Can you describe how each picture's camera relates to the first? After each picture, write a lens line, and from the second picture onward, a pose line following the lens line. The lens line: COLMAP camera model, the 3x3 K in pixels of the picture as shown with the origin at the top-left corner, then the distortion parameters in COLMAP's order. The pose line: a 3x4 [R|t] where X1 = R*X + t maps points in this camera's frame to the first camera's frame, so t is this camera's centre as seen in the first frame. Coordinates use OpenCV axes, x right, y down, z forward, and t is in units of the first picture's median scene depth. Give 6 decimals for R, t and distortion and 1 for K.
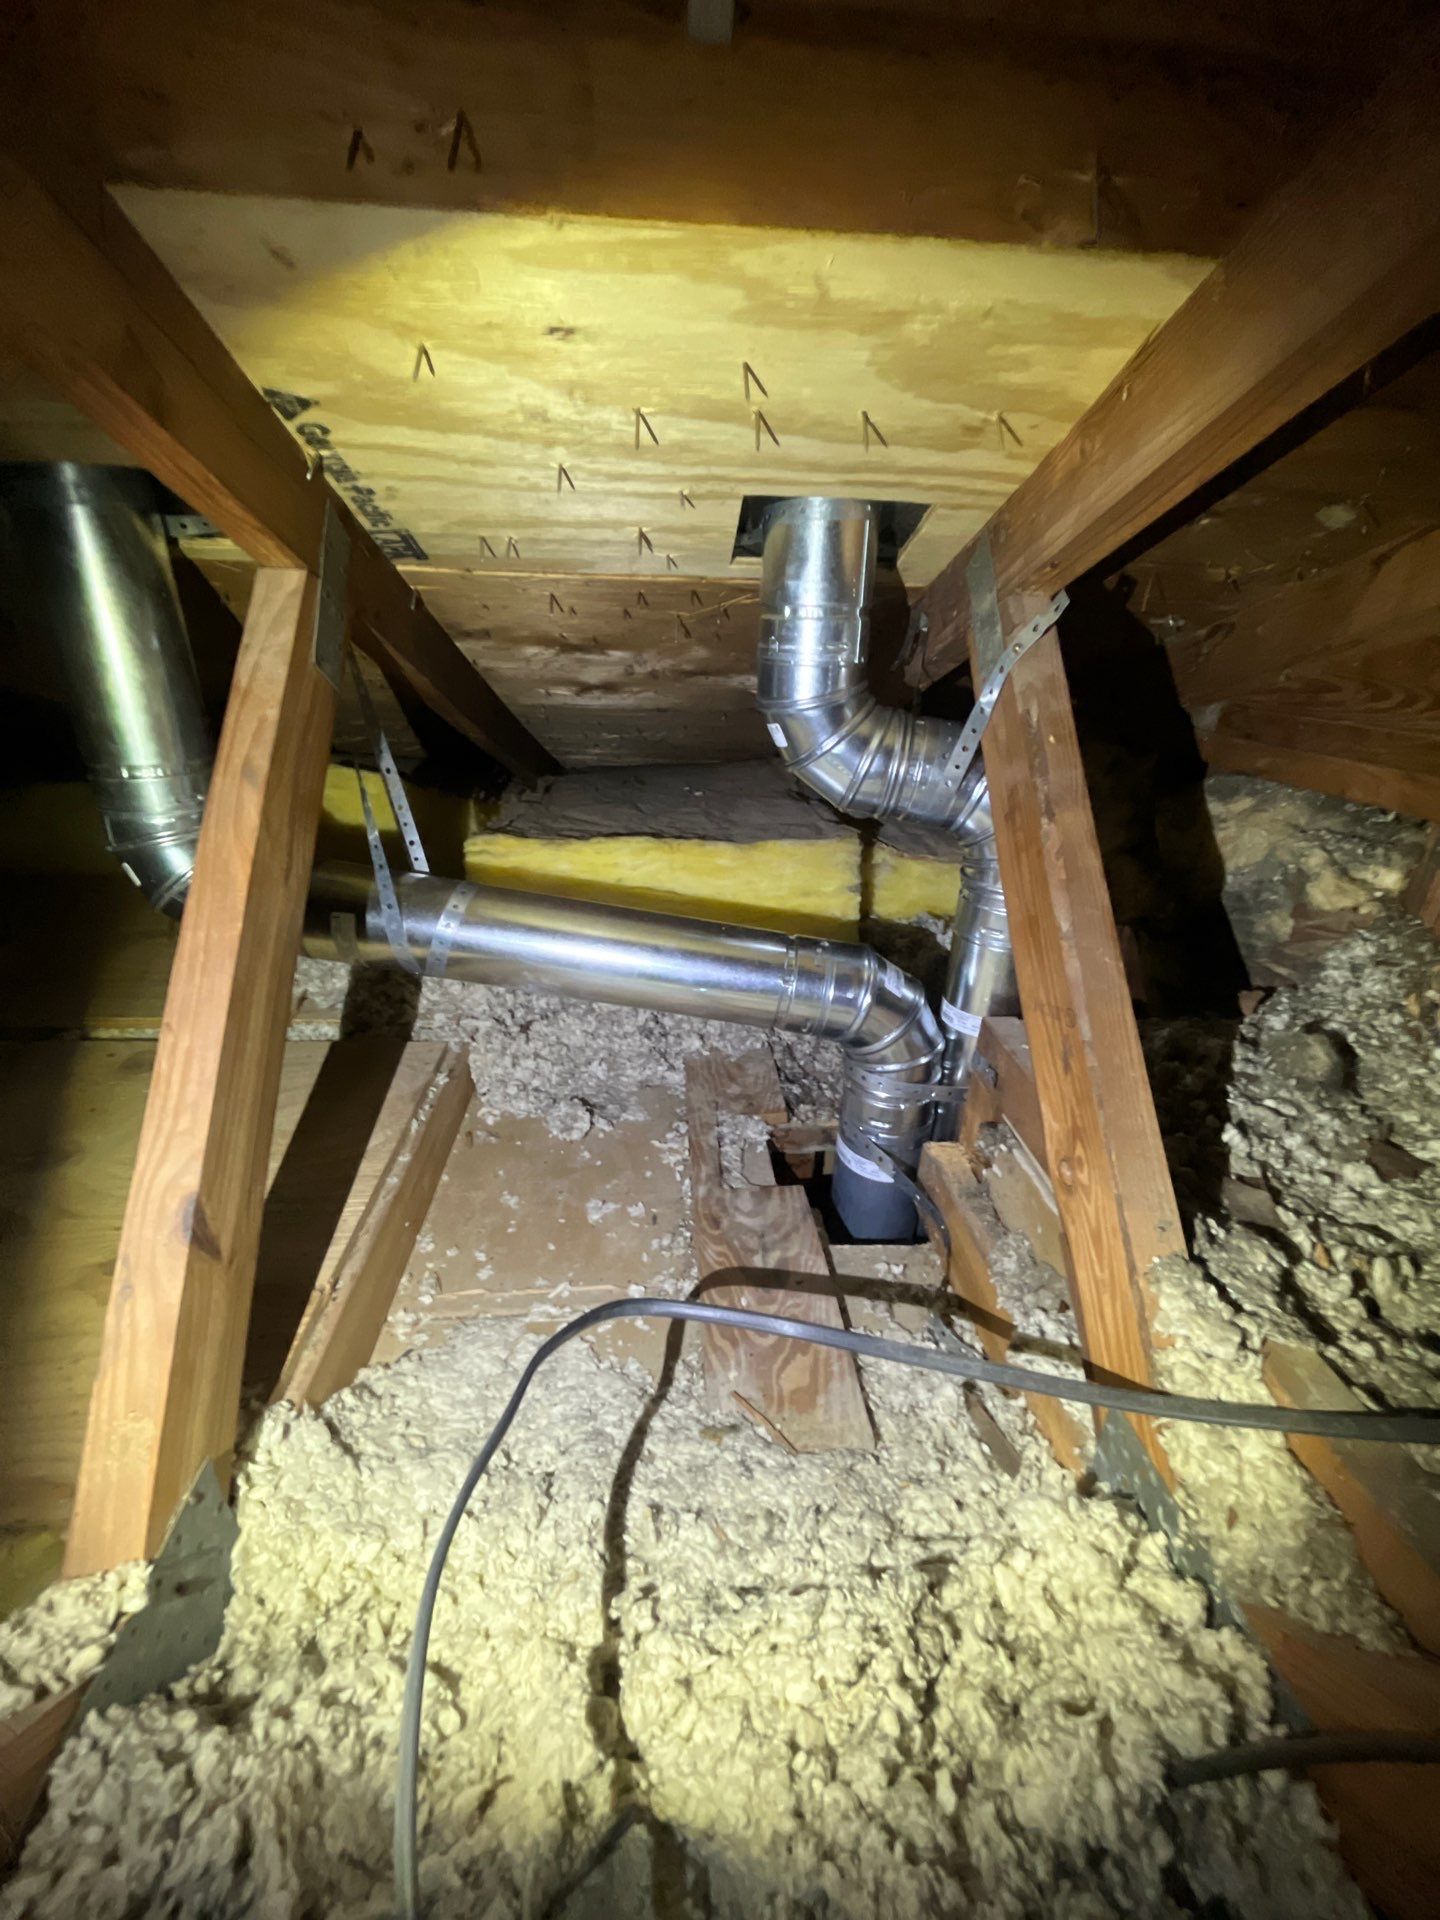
lens RADIAL K [[760.0, 0, 726.0], [0, 760.0, 961.8], [0, 0, 1]] dist [0.000545, -0.000041]
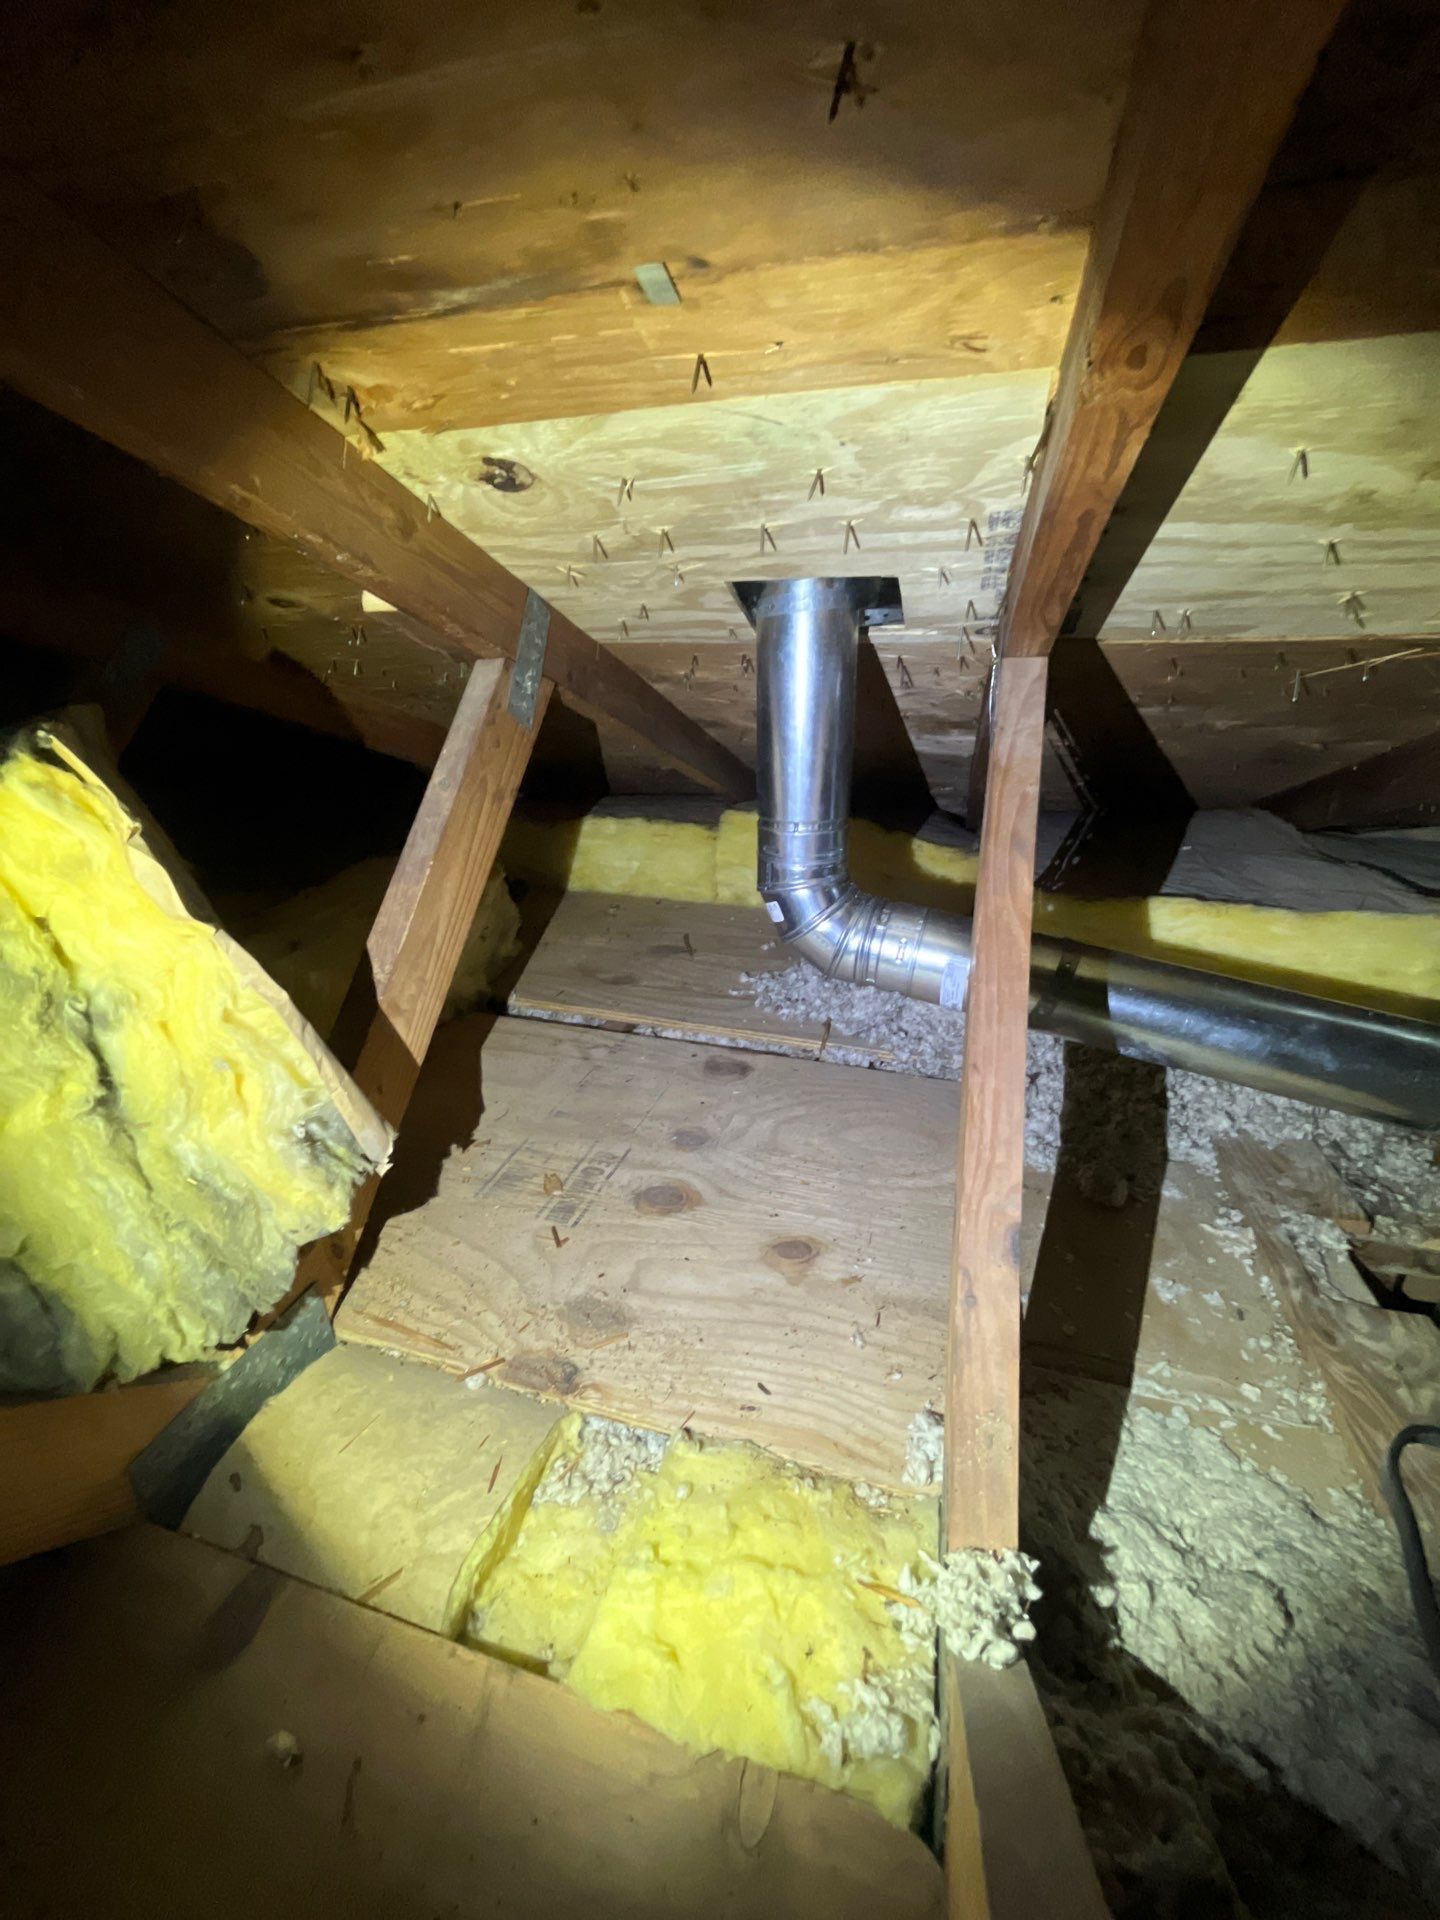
lens RADIAL K [[760.0, 0, 719.3], [0, 760.0, 959.0], [0, 0, 1]] dist [0.000545, -0.000041]
pose [[0.934687, 0.093450, -0.342968, -0.351098], [-0.107658, 0.993932, -0.022576, -0.004310], [0.338777, 0.058025, 0.939076, -0.101201]]
